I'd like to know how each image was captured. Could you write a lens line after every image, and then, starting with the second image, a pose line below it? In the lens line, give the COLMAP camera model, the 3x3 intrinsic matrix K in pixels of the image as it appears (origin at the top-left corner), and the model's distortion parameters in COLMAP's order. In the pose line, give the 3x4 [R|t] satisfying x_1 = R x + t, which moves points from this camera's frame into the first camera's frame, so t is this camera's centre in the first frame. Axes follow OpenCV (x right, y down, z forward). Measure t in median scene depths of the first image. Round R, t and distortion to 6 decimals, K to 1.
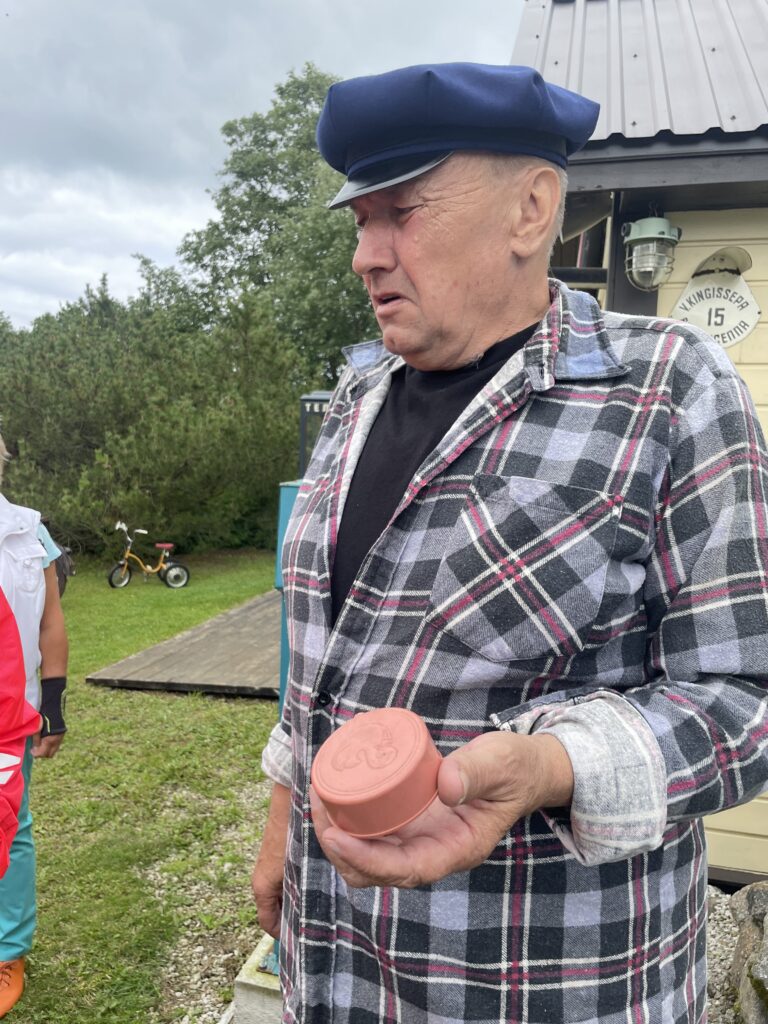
lens RADIAL K [[789.6, 0, 385.4], [0, 789.6, 512.3], [0, 0, 1]] dist [0.027760, -0.032793]
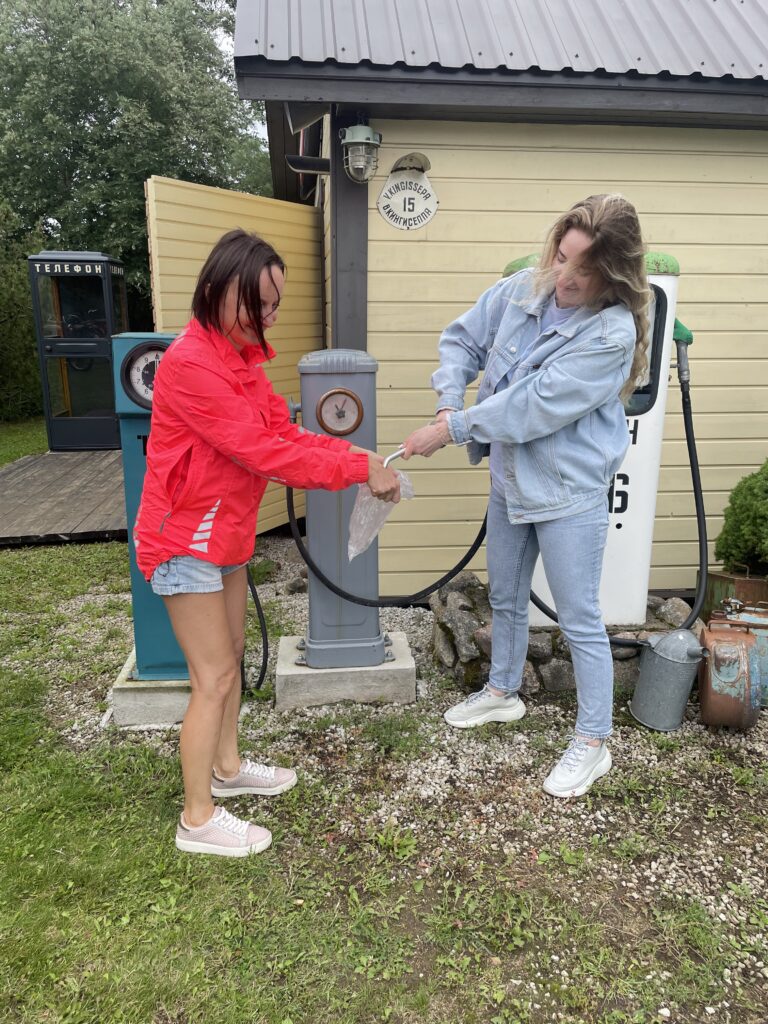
lens RADIAL K [[789.6, 0, 385.8], [0, 789.6, 510.5], [0, 0, 1]] dist [0.027760, -0.032793]
pose [[0.943297, -0.100714, 0.316304, -0.105113], [0.045987, 0.983324, 0.175954, 0.029649], [-0.328750, -0.151431, 0.932197, -0.337403]]
